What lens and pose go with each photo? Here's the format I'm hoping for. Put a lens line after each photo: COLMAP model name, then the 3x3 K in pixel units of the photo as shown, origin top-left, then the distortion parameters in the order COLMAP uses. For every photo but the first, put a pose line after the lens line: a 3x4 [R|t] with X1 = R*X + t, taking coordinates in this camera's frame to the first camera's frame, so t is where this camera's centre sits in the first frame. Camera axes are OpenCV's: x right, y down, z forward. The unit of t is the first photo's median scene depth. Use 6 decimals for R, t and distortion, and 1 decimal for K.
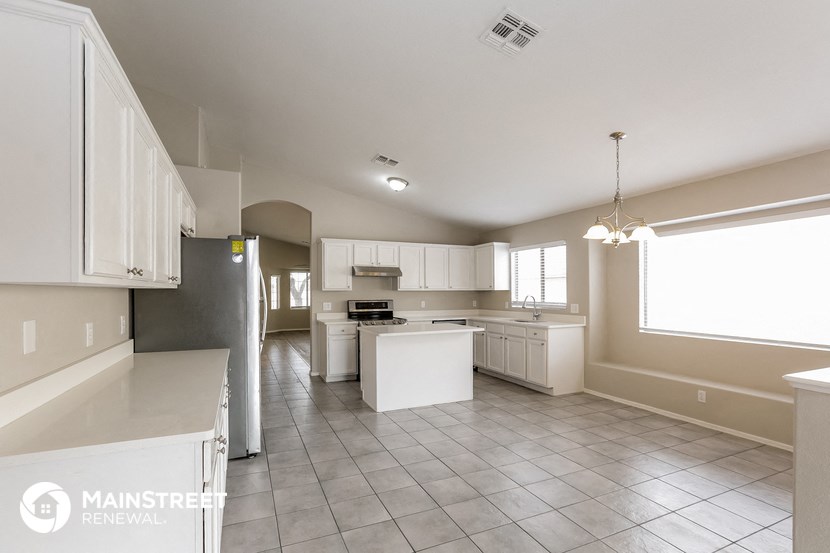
lens RADIAL K [[397.9, 0, 413.2], [0, 397.9, 291.7], [0, 0, 1]] dist [-0.000070, -0.000018]
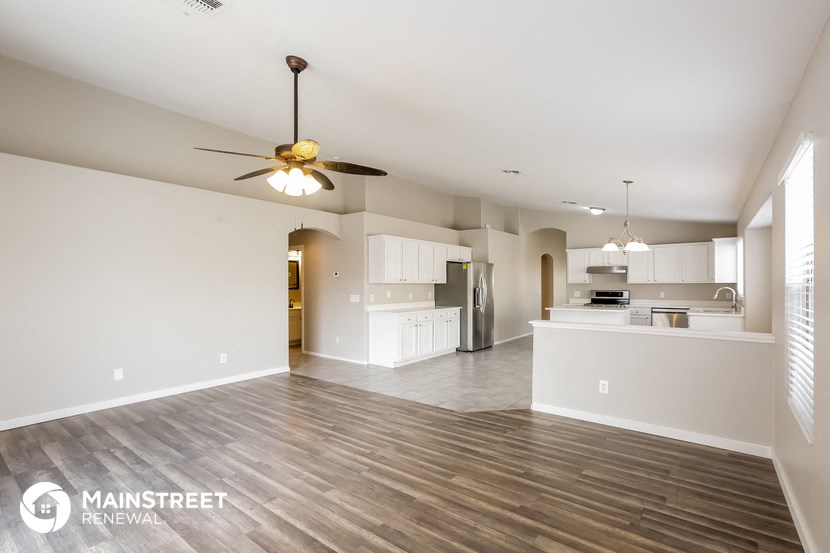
lens RADIAL K [[381.8, 0, 412.9], [0, 381.8, 281.9], [0, 0, 1]] dist [-0.000205, -0.000013]
pose [[0.487226, -0.006301, -0.873253, 0.730557], [0.003006, 0.999980, -0.005539, -0.002635], [0.873271, 0.000074, 0.487235, -0.228199]]
